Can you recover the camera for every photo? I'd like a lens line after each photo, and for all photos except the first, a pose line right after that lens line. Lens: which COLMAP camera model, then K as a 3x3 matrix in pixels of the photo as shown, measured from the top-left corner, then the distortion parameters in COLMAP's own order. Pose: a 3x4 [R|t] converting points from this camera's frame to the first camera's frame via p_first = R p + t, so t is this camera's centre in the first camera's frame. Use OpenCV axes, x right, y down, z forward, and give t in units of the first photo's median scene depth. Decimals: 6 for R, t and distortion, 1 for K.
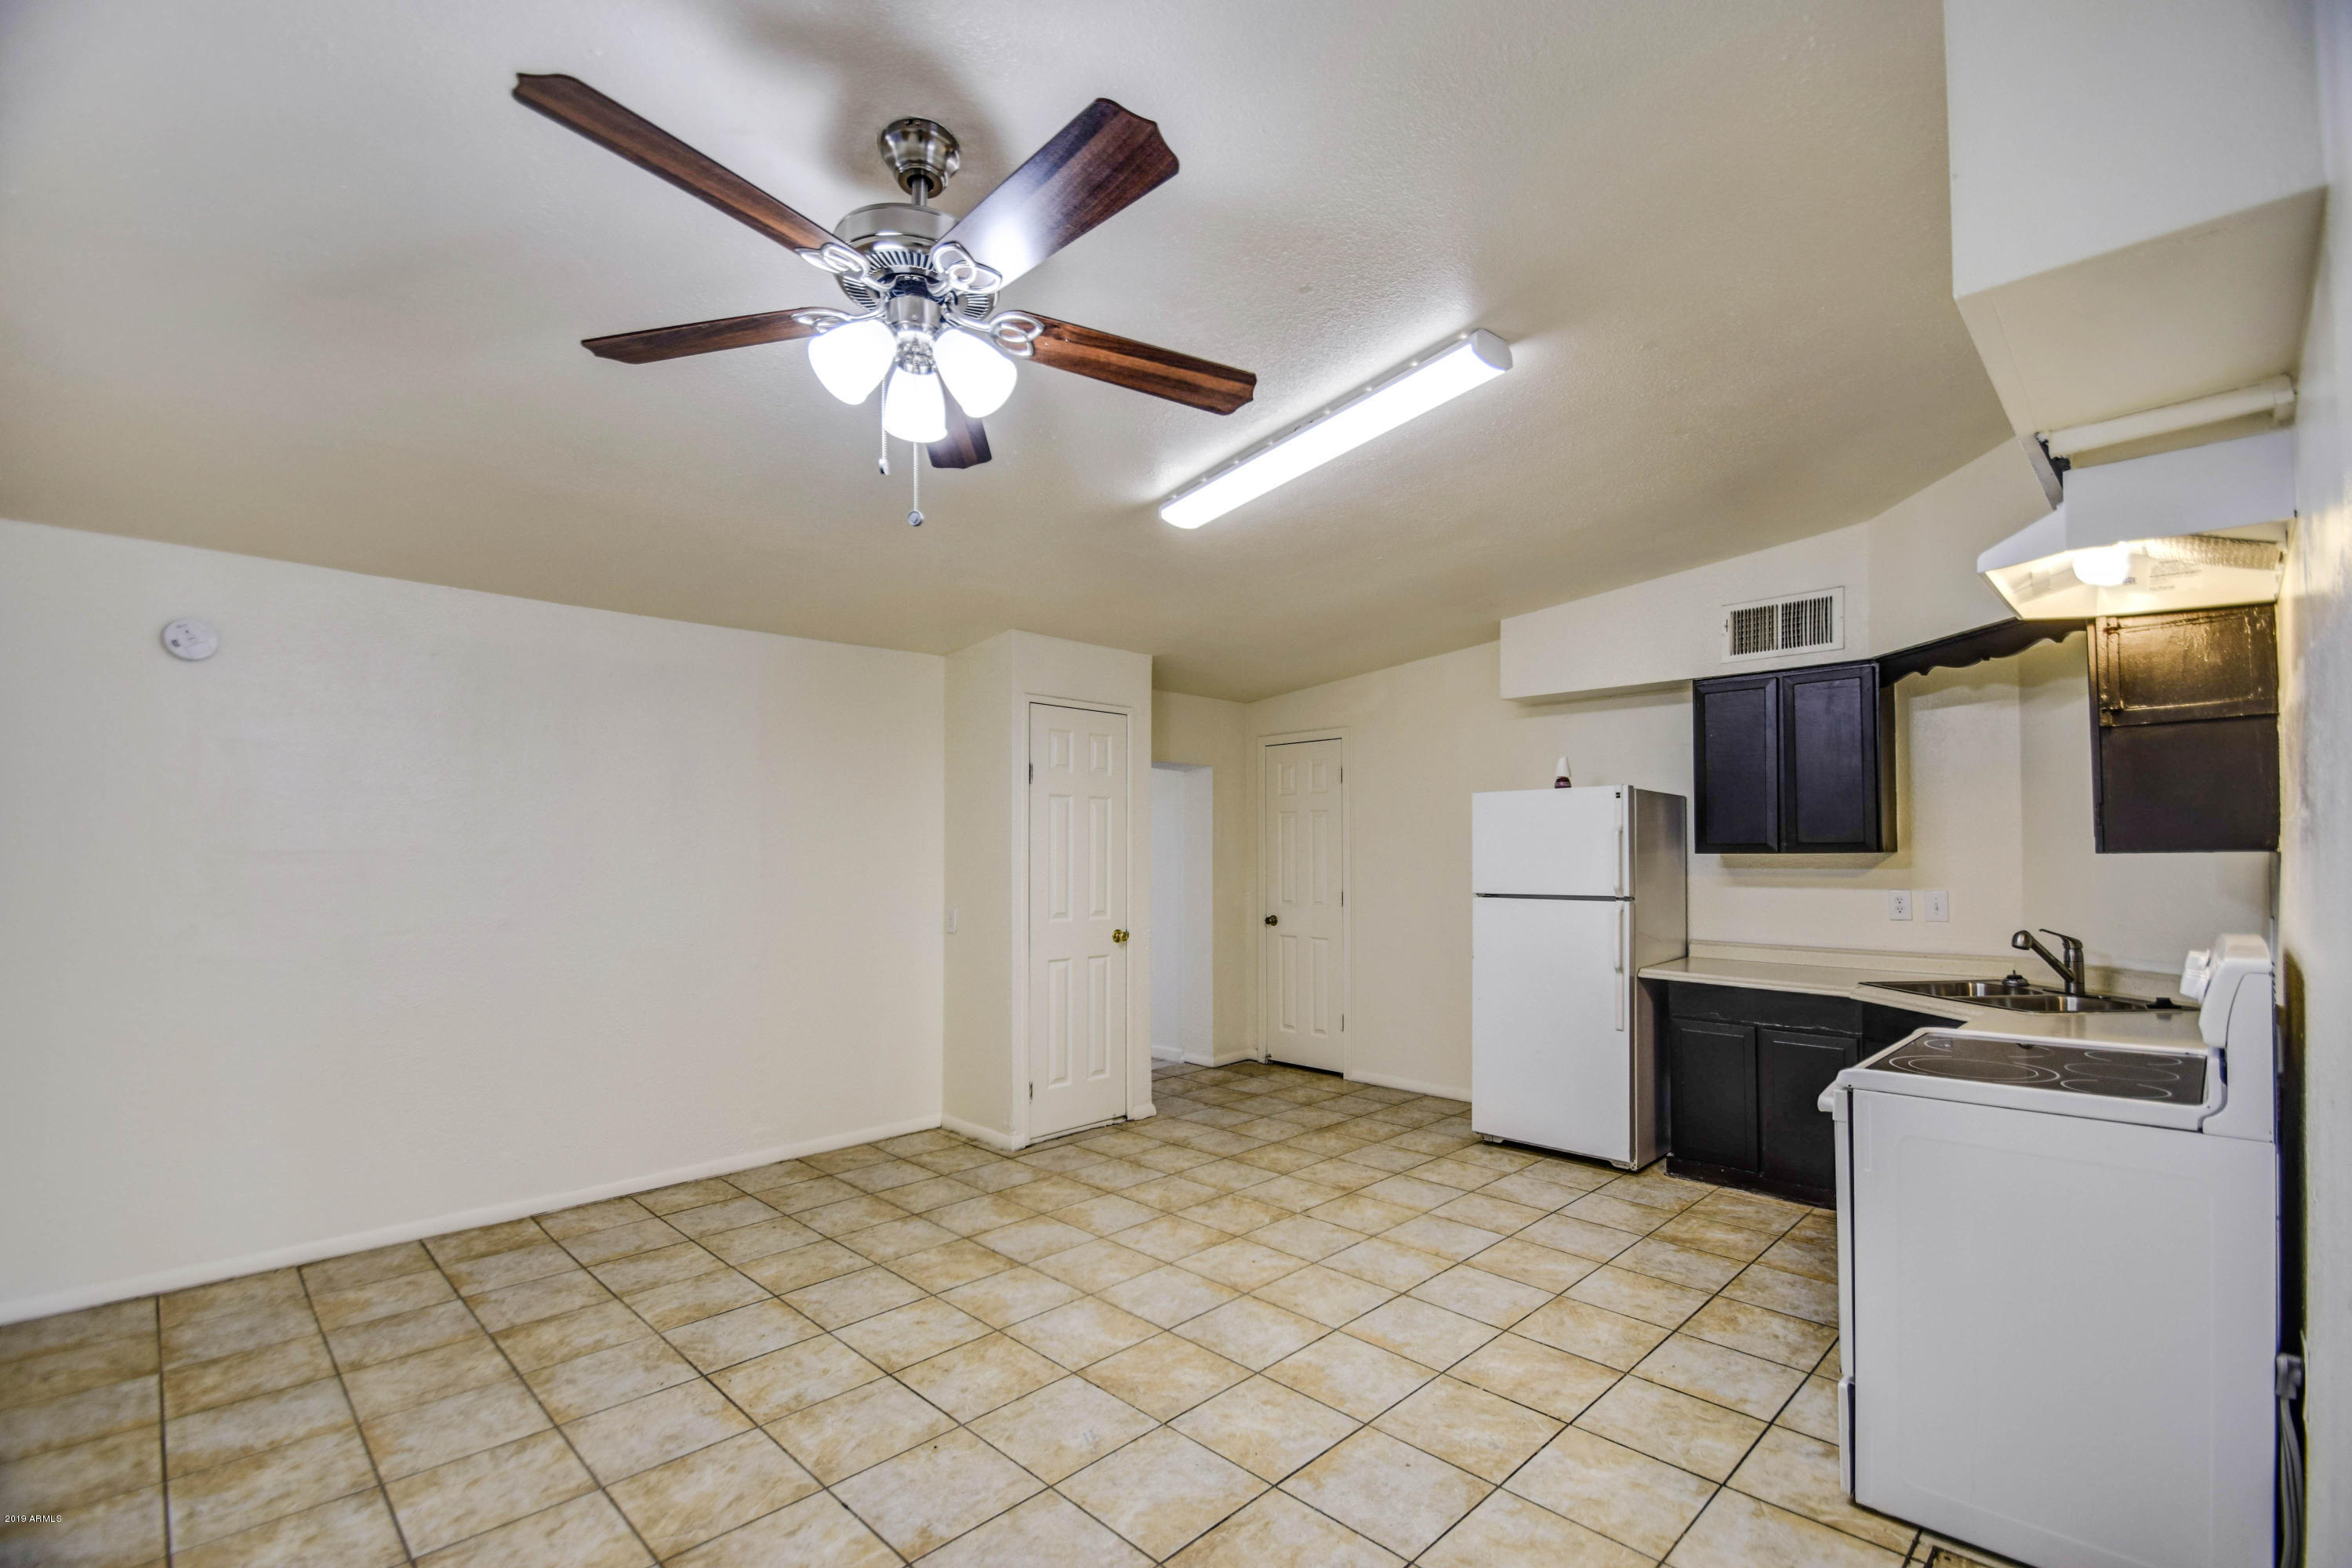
lens RADIAL K [[1034.3, 0, 1181.1], [0, 1034.3, 834.5], [0, 0, 1]] dist [-0.000025, -0.000198]
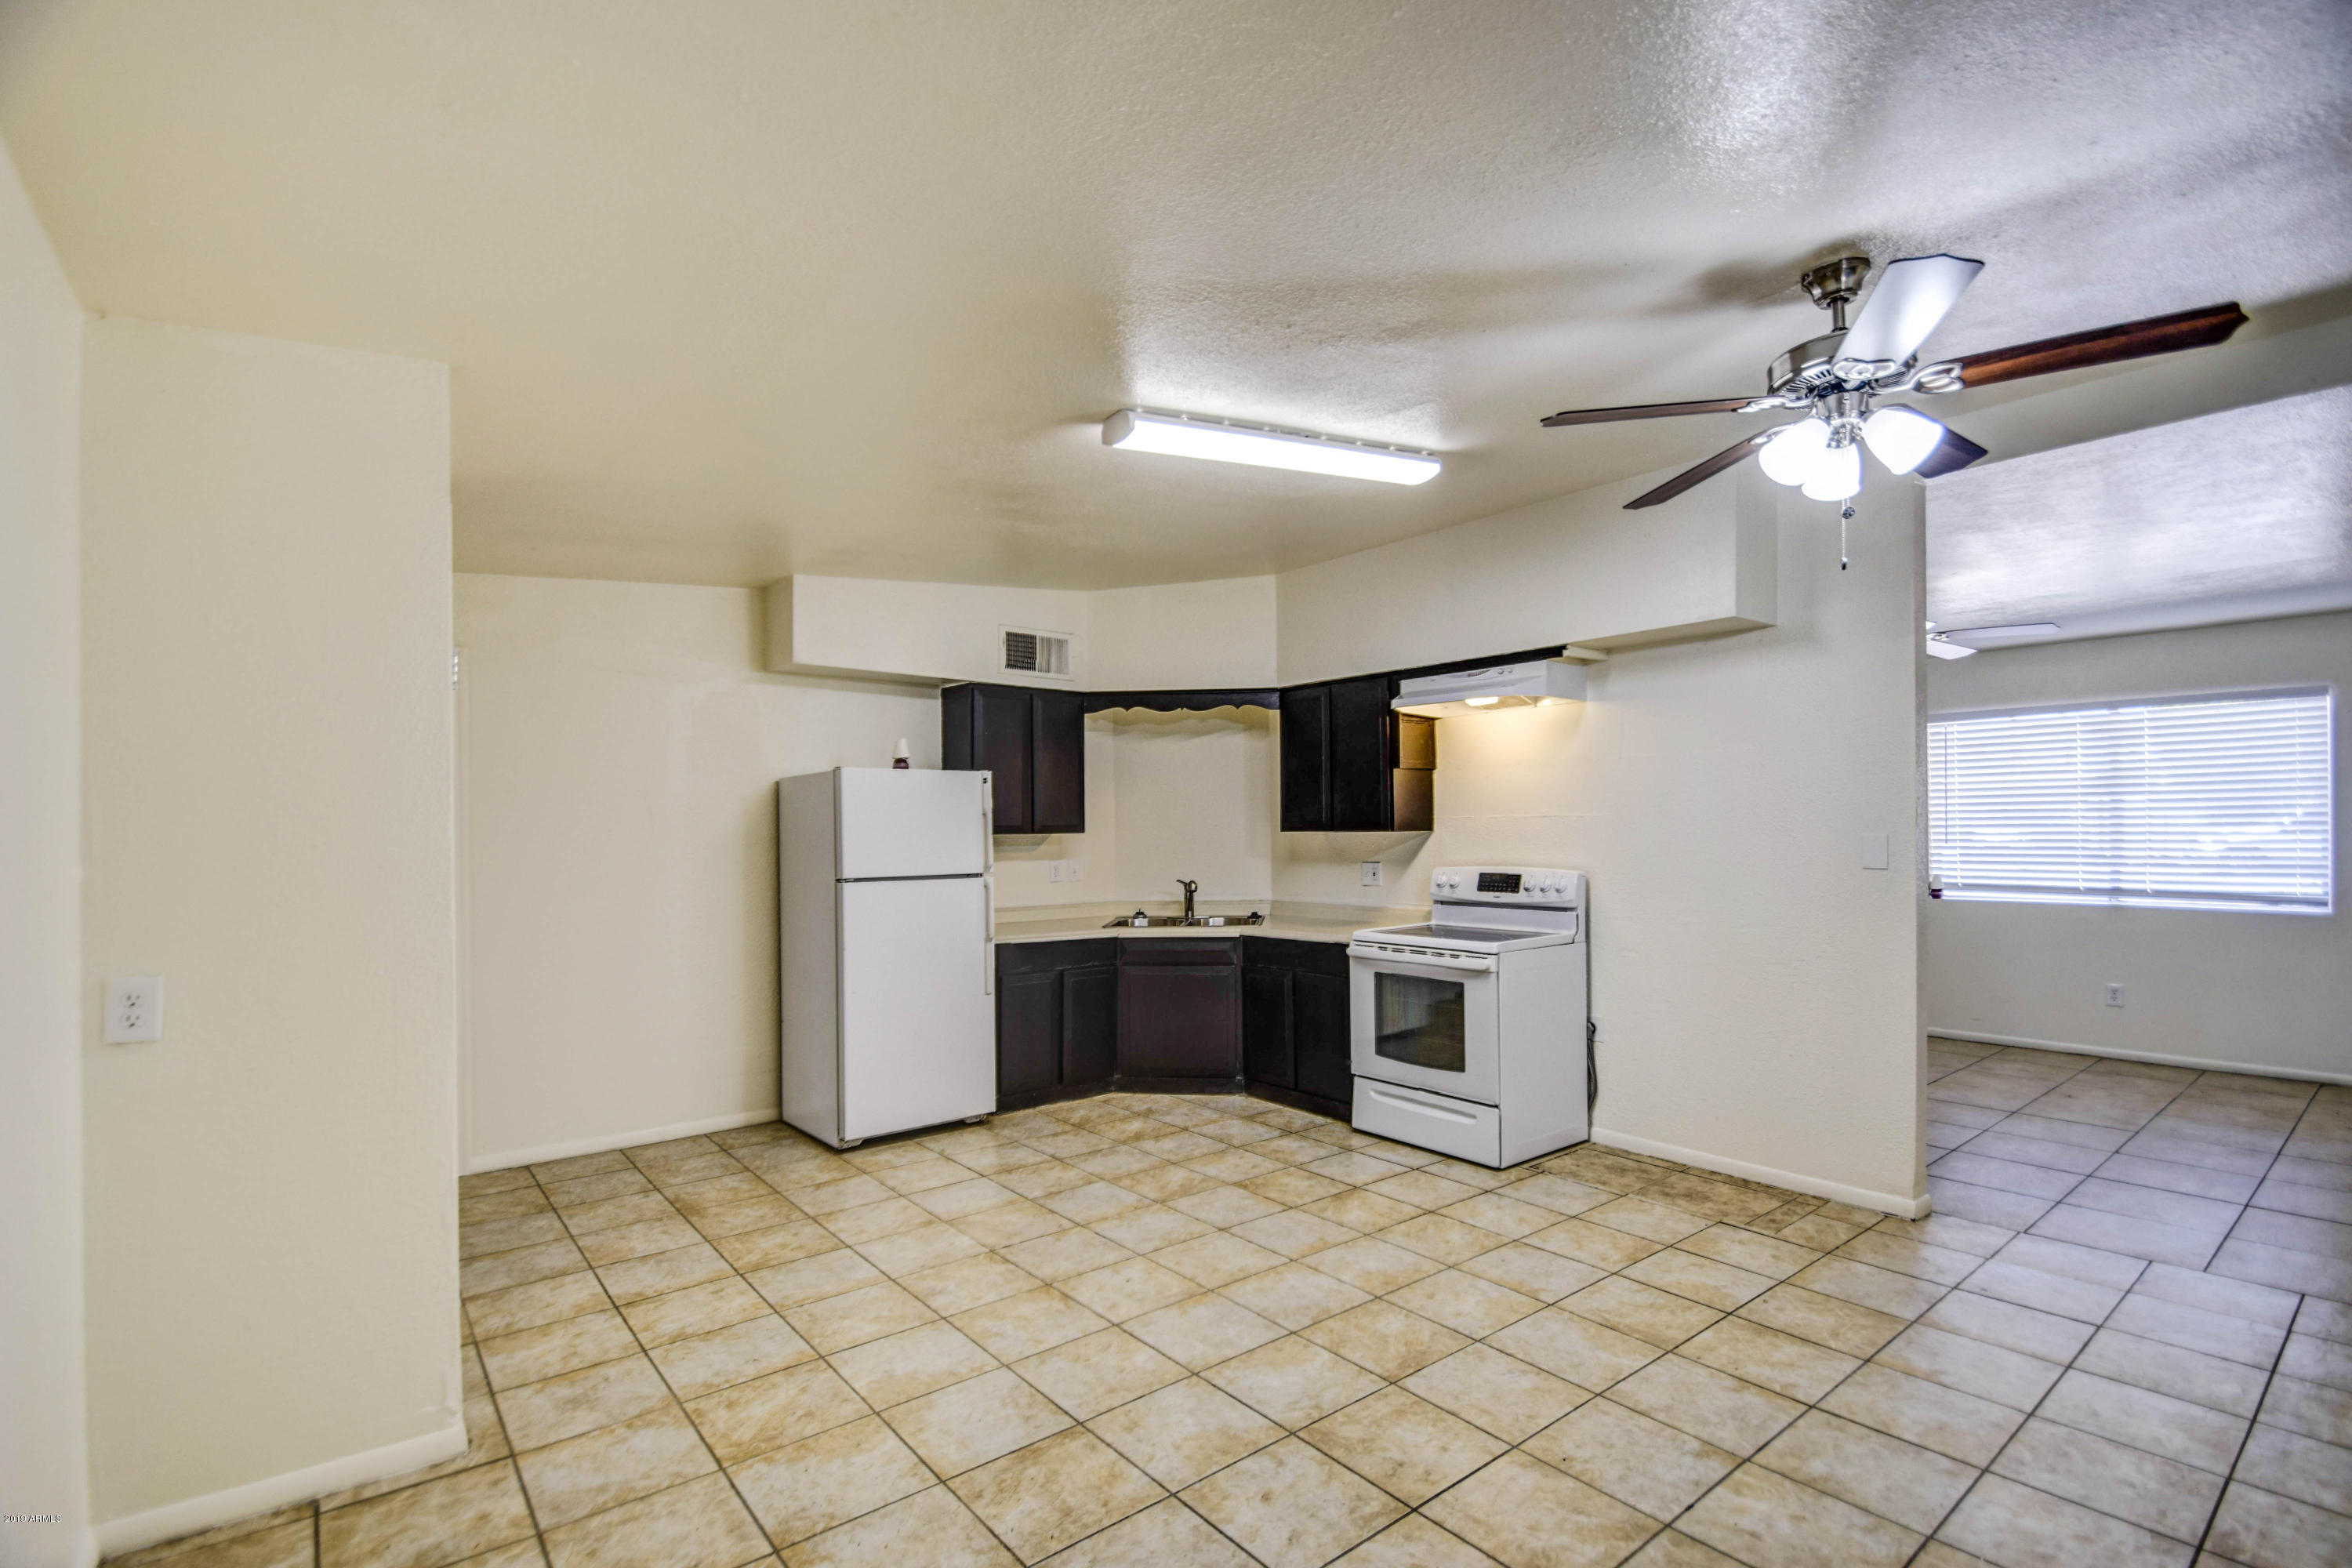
lens RADIAL K [[1052.5, 0, 1174.6], [0, 1052.5, 826.0], [0, 0, 1]] dist [0.006726, -0.010636]
pose [[0.117569, 0.007402, 0.993037, -0.714121], [-0.010385, 0.999927, -0.006224, 0.016225], [-0.993010, -0.009581, 0.117638, 0.721664]]
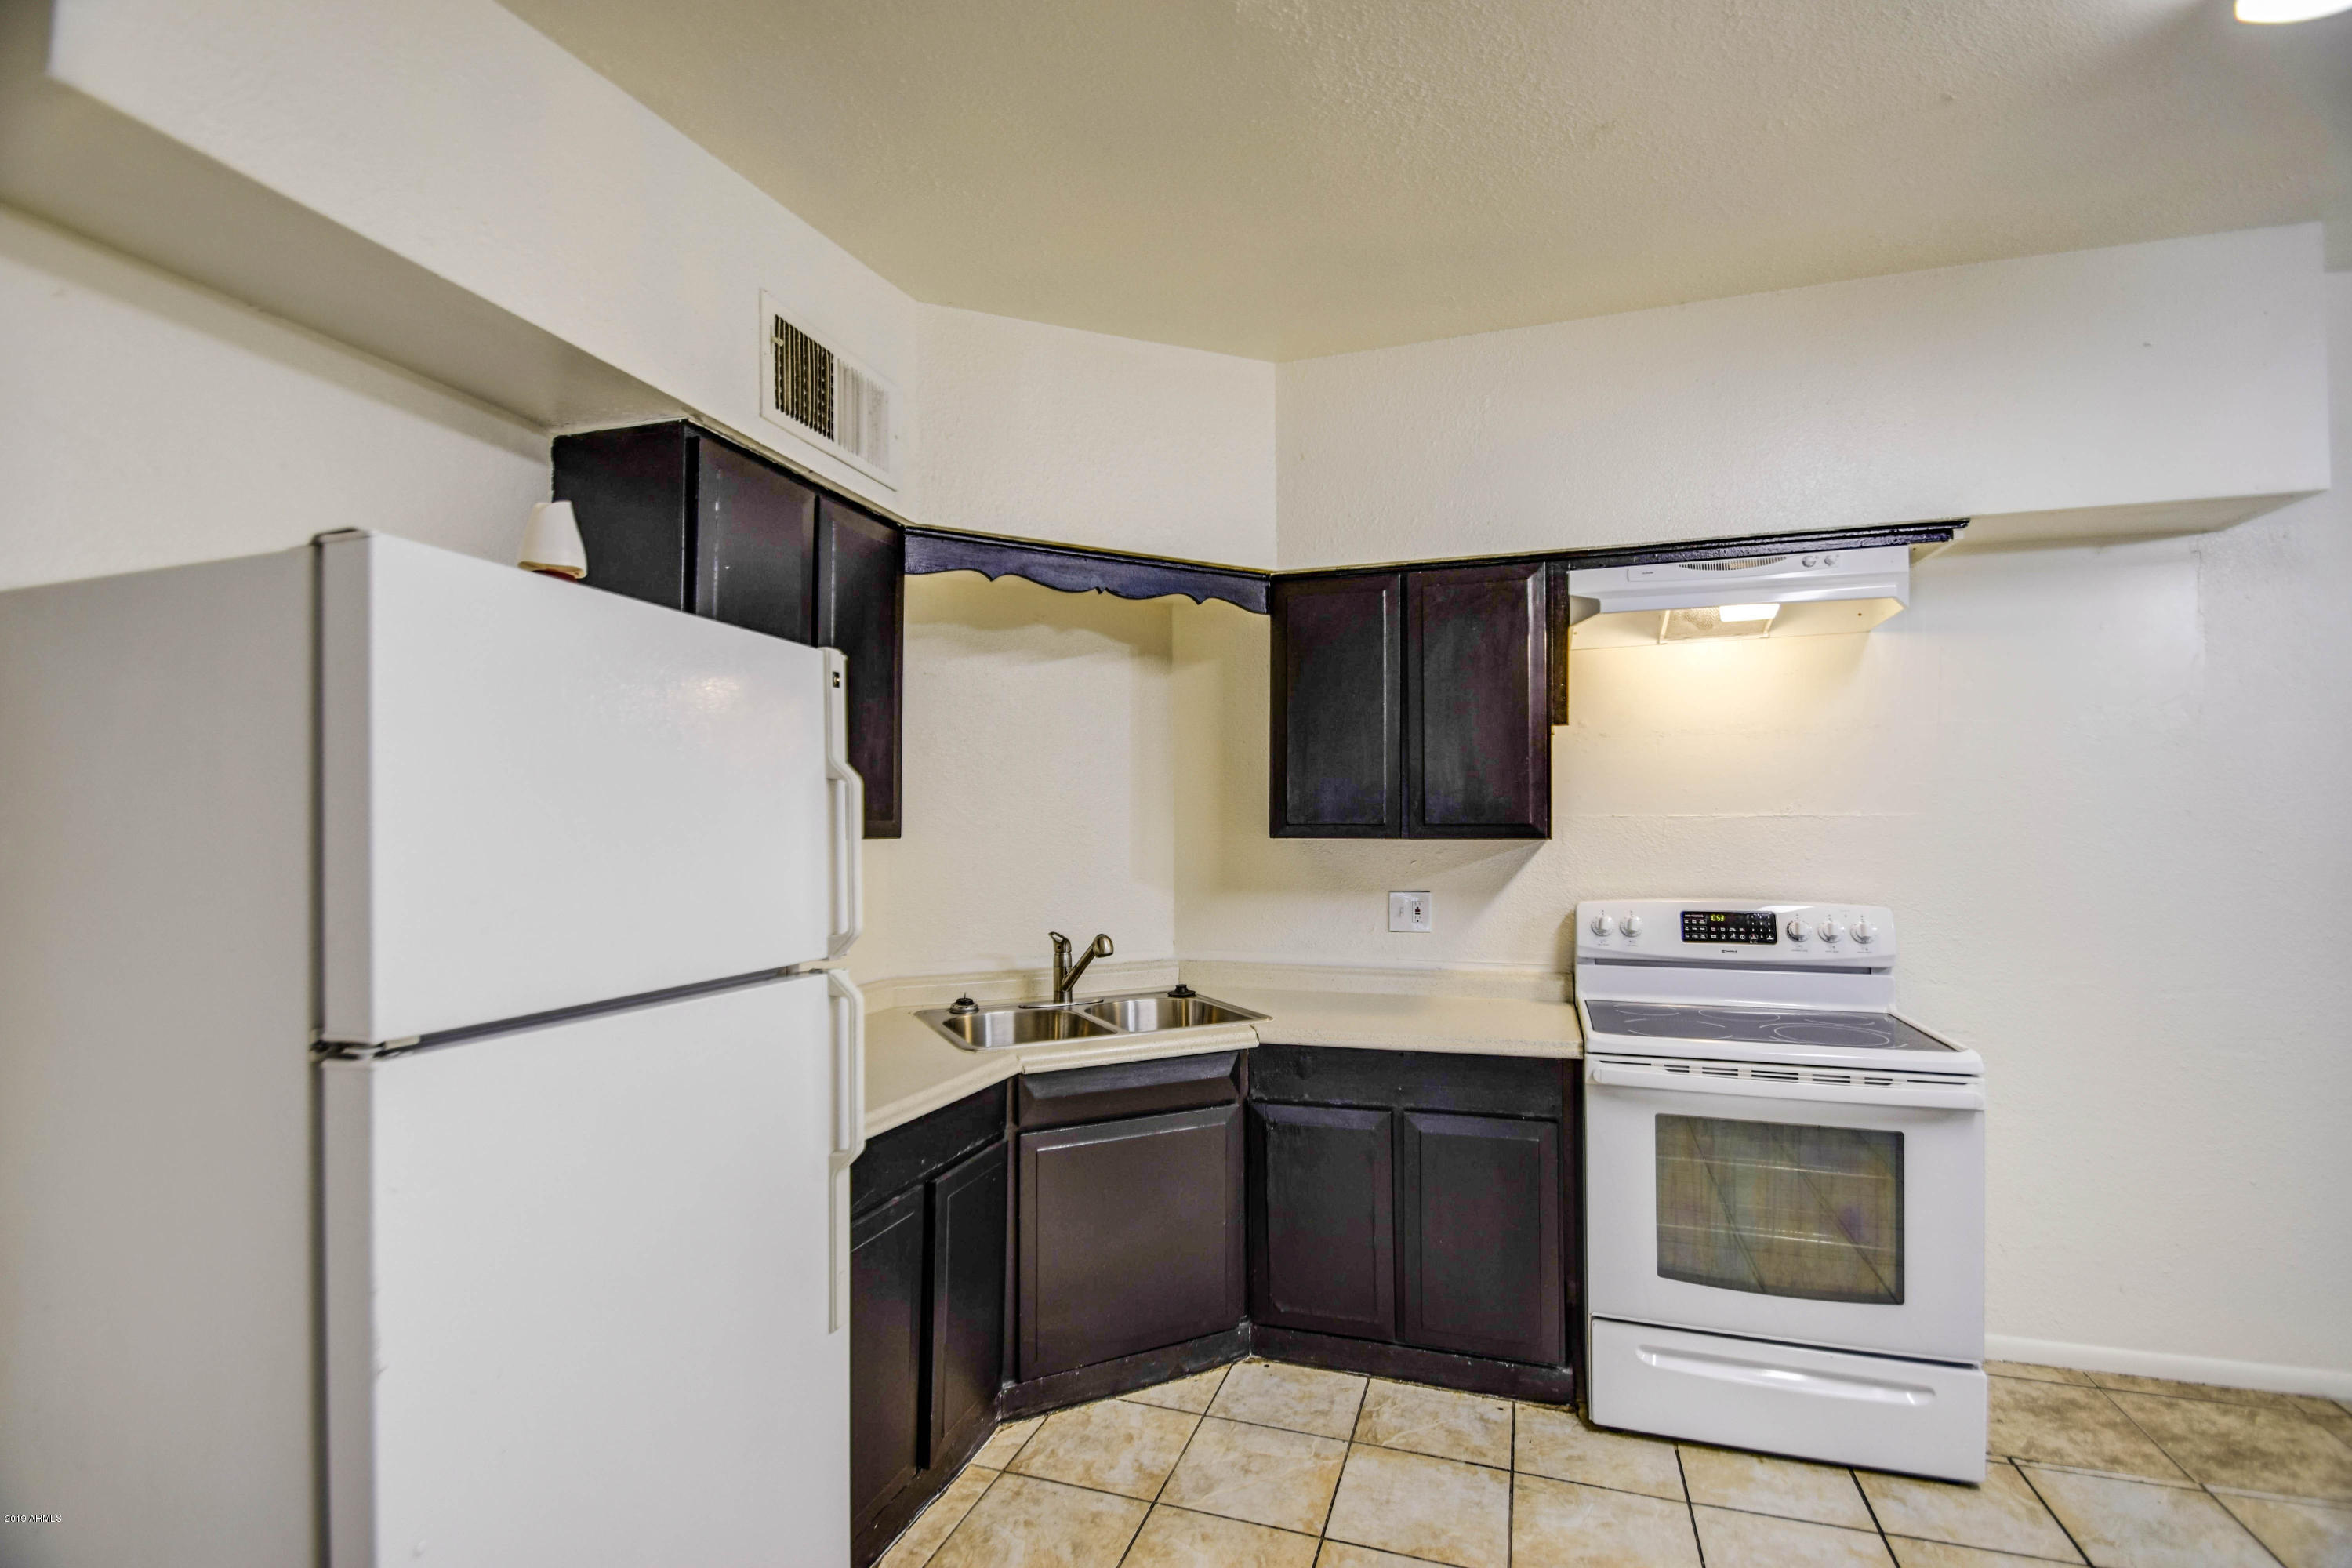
lens RADIAL K [[1052.5, 0, 1174.6], [0, 1052.5, 826.0], [0, 0, 1]] dist [0.006726, -0.010636]
pose [[-0.442695, 0.009609, 0.896621, 0.039410], [-0.013370, 0.999761, -0.017316, 0.018673], [-0.896572, -0.019653, -0.442461, 1.138878]]
